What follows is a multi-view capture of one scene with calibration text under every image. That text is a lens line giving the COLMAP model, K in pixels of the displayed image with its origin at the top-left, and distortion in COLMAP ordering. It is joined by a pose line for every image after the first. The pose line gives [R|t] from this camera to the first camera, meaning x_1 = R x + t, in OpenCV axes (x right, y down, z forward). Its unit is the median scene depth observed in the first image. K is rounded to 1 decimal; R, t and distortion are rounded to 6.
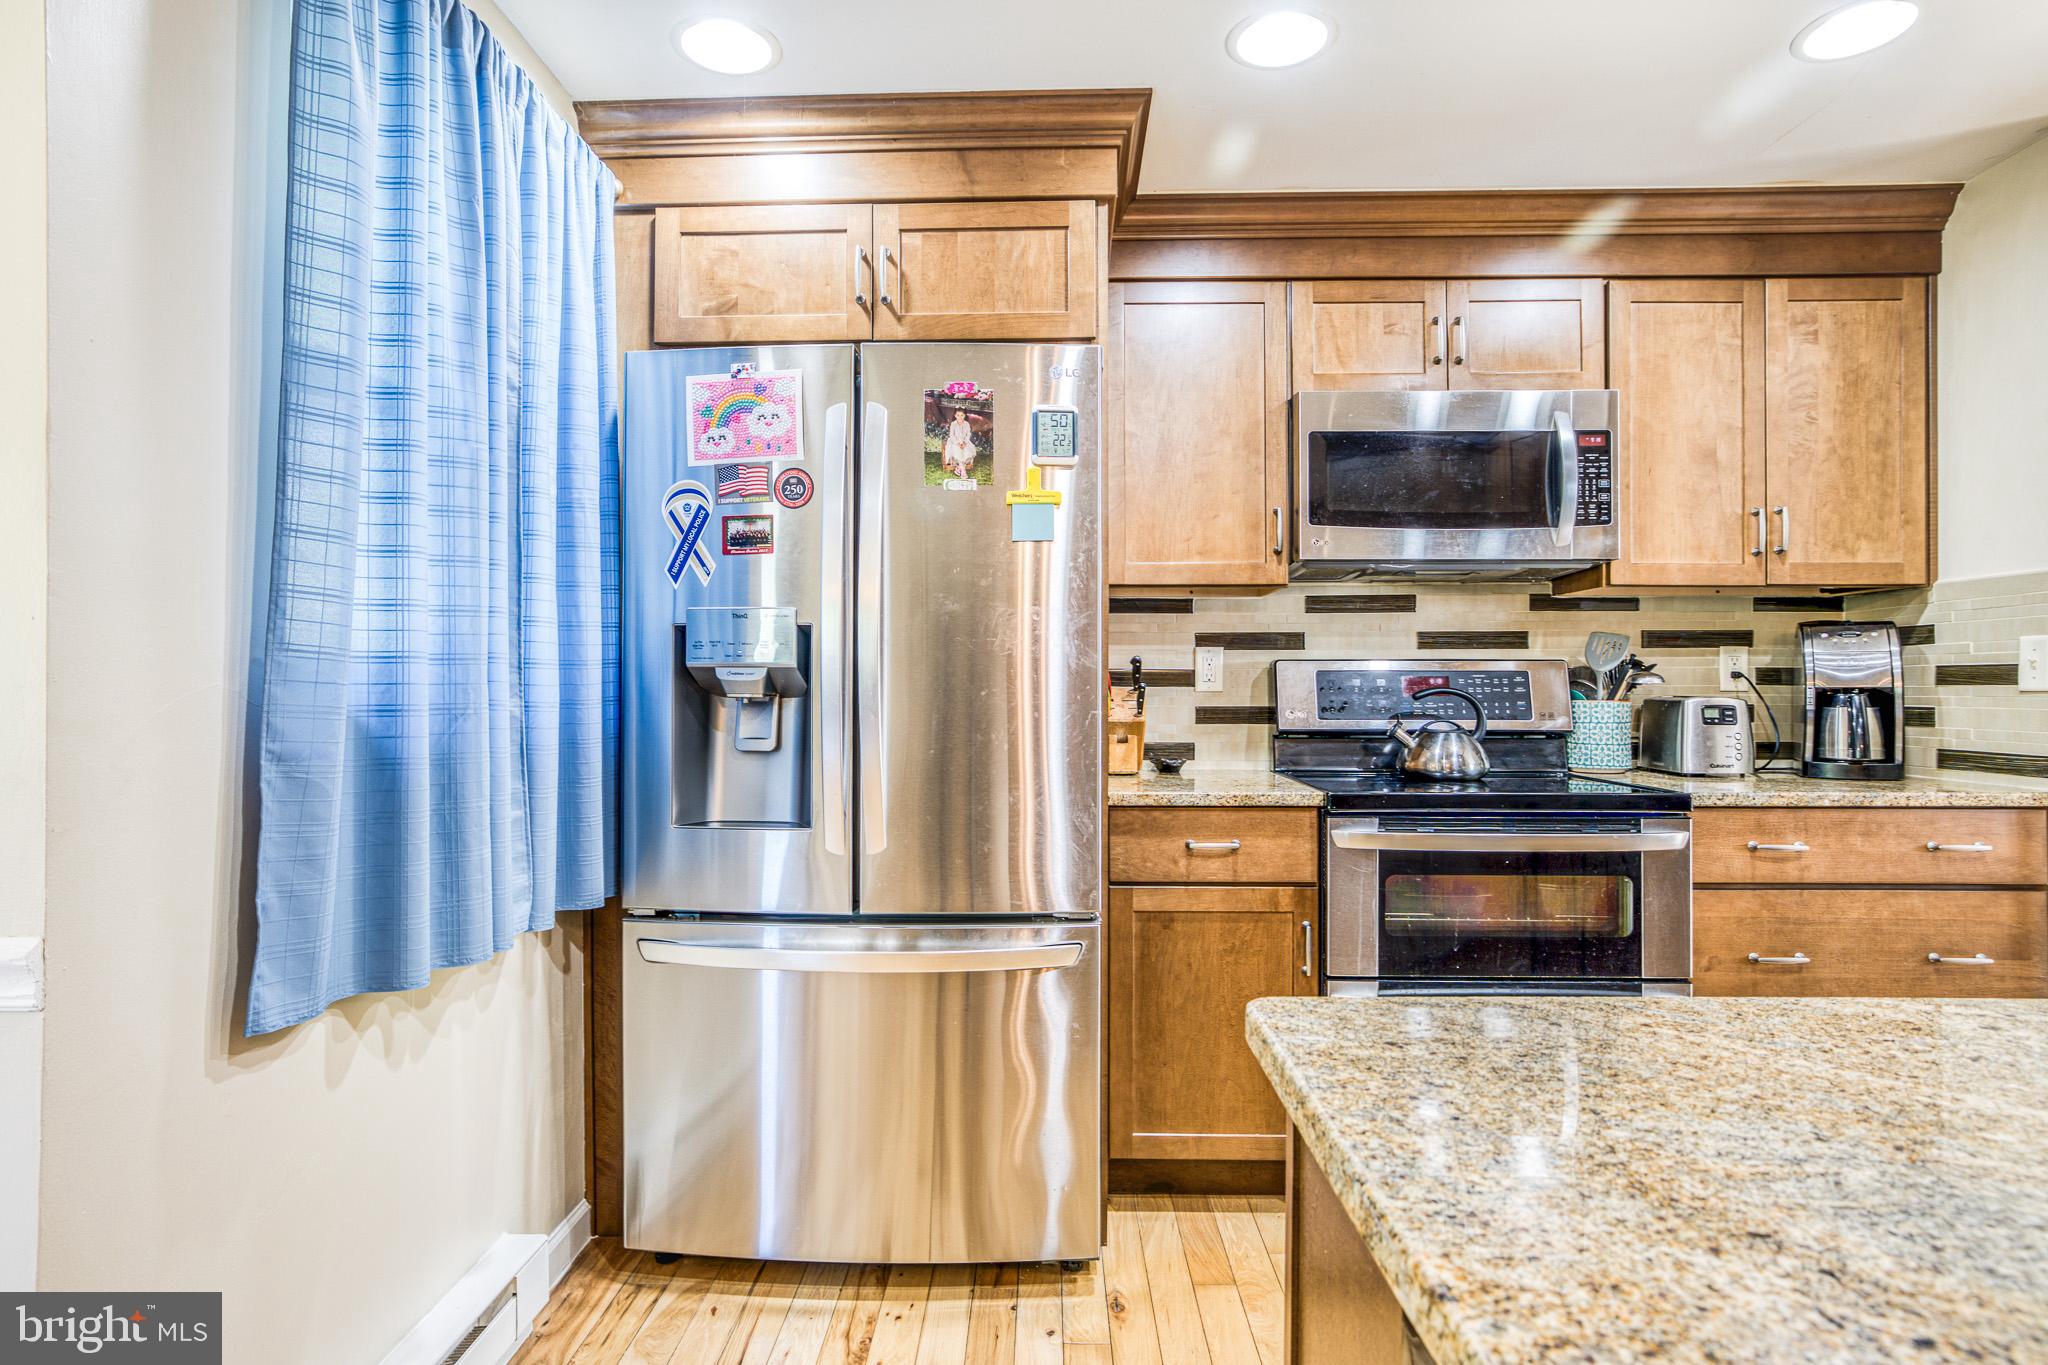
lens RADIAL K [[1142.1, 0, 950.1], [0, 1142.1, 680.6], [0, 0, 1]] dist [-0.009327, -0.001398]
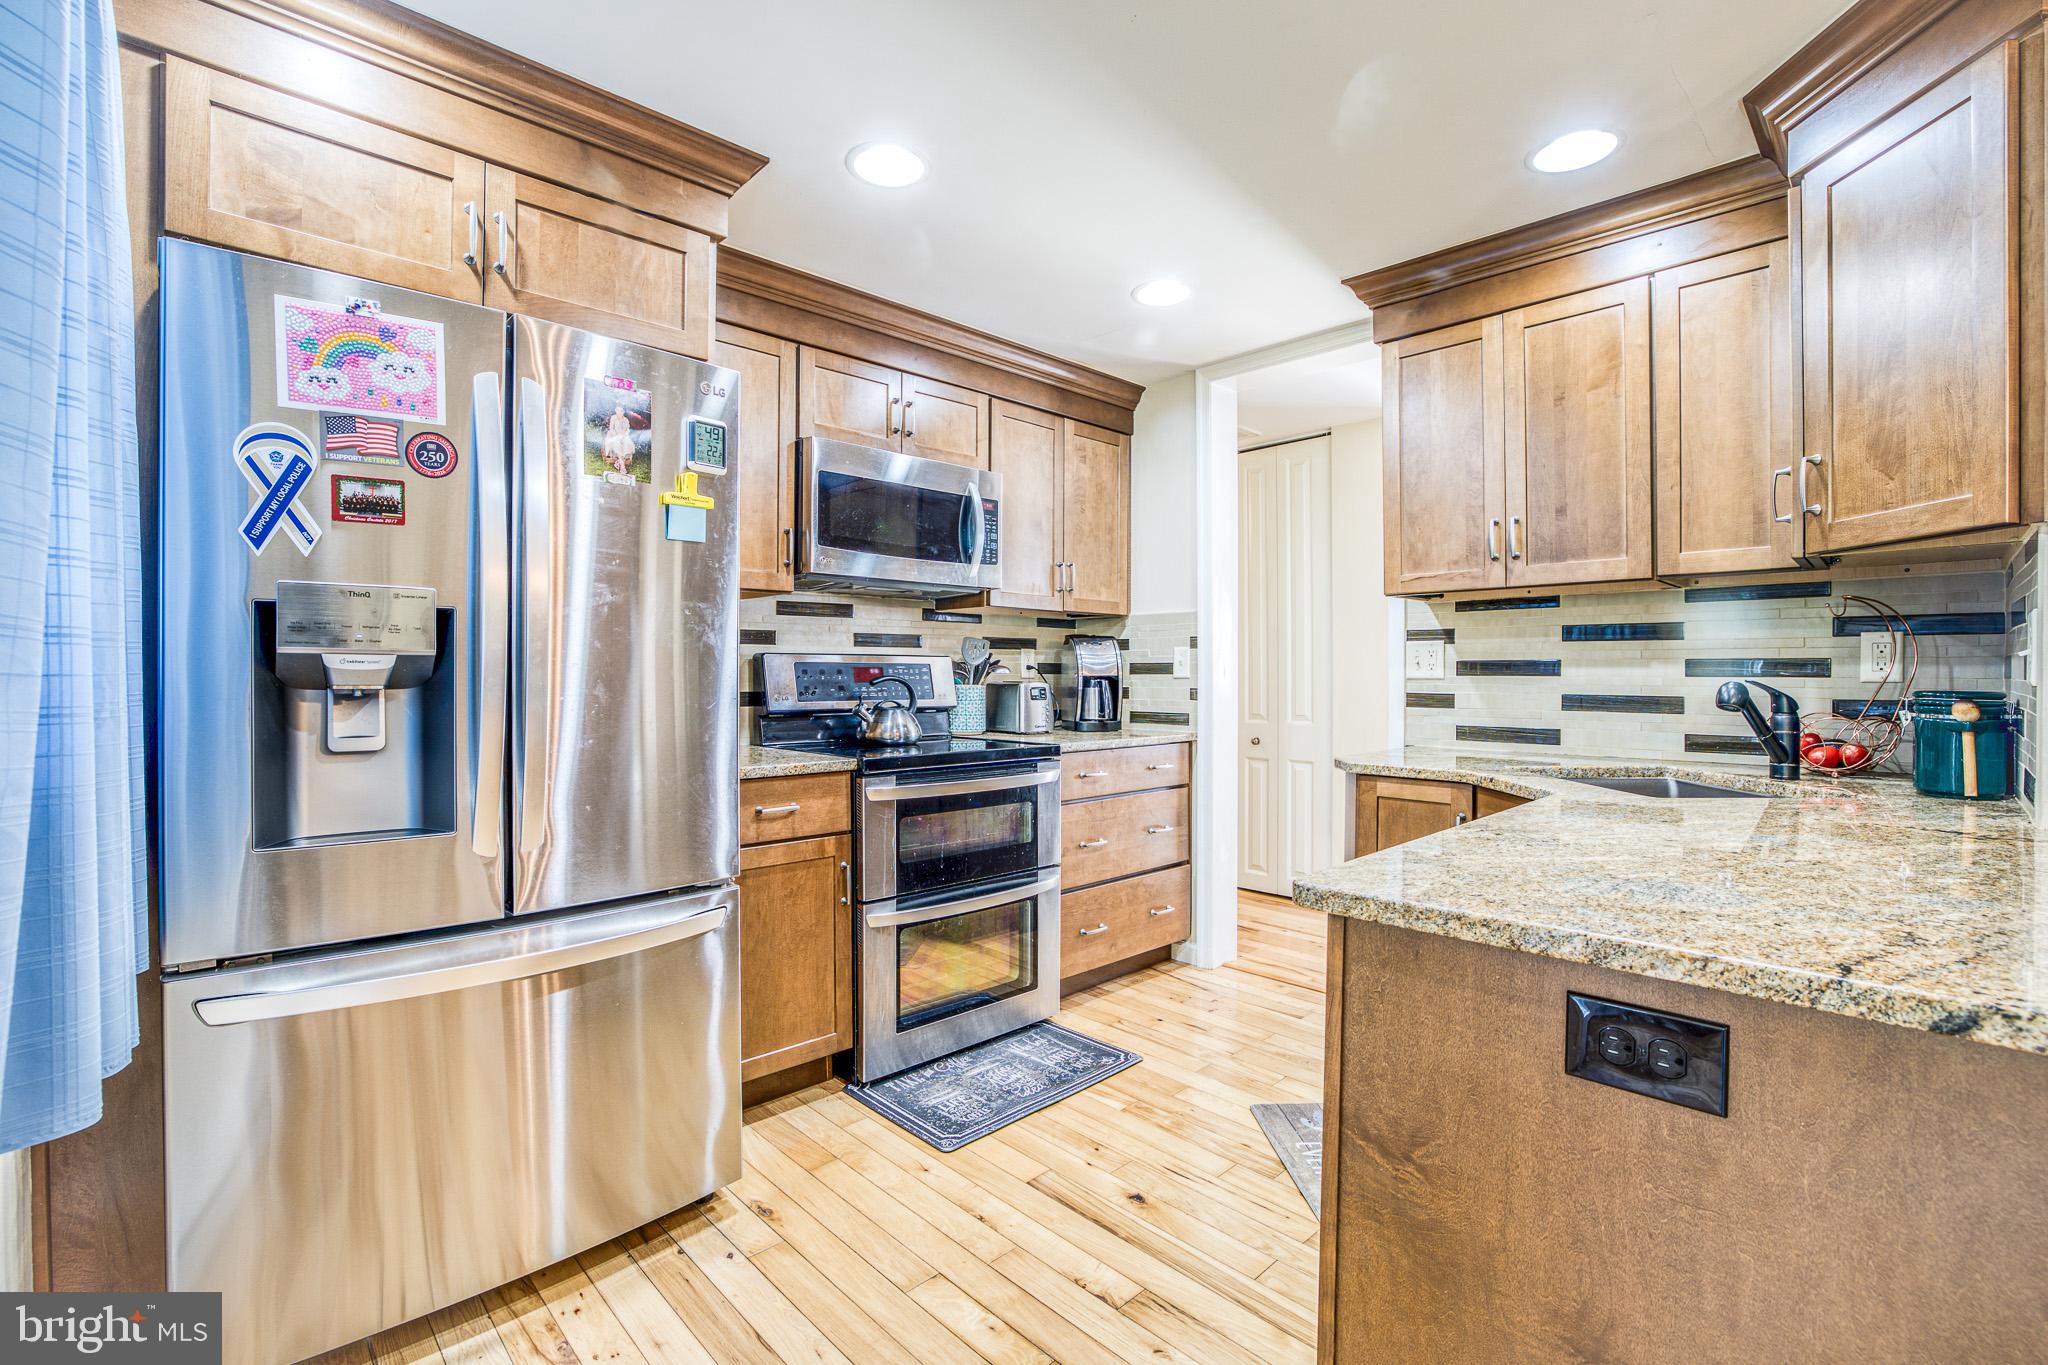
lens RADIAL K [[966.5, 0, 1038.7], [0, 966.5, 682.0], [0, 0, 1]] dist [-0.017191, 0.006294]
pose [[0.676789, -0.005650, 0.736156, -0.327009], [-0.004662, 0.999918, 0.011961, -0.001498], [-0.736163, -0.011527, 0.676707, 0.121080]]
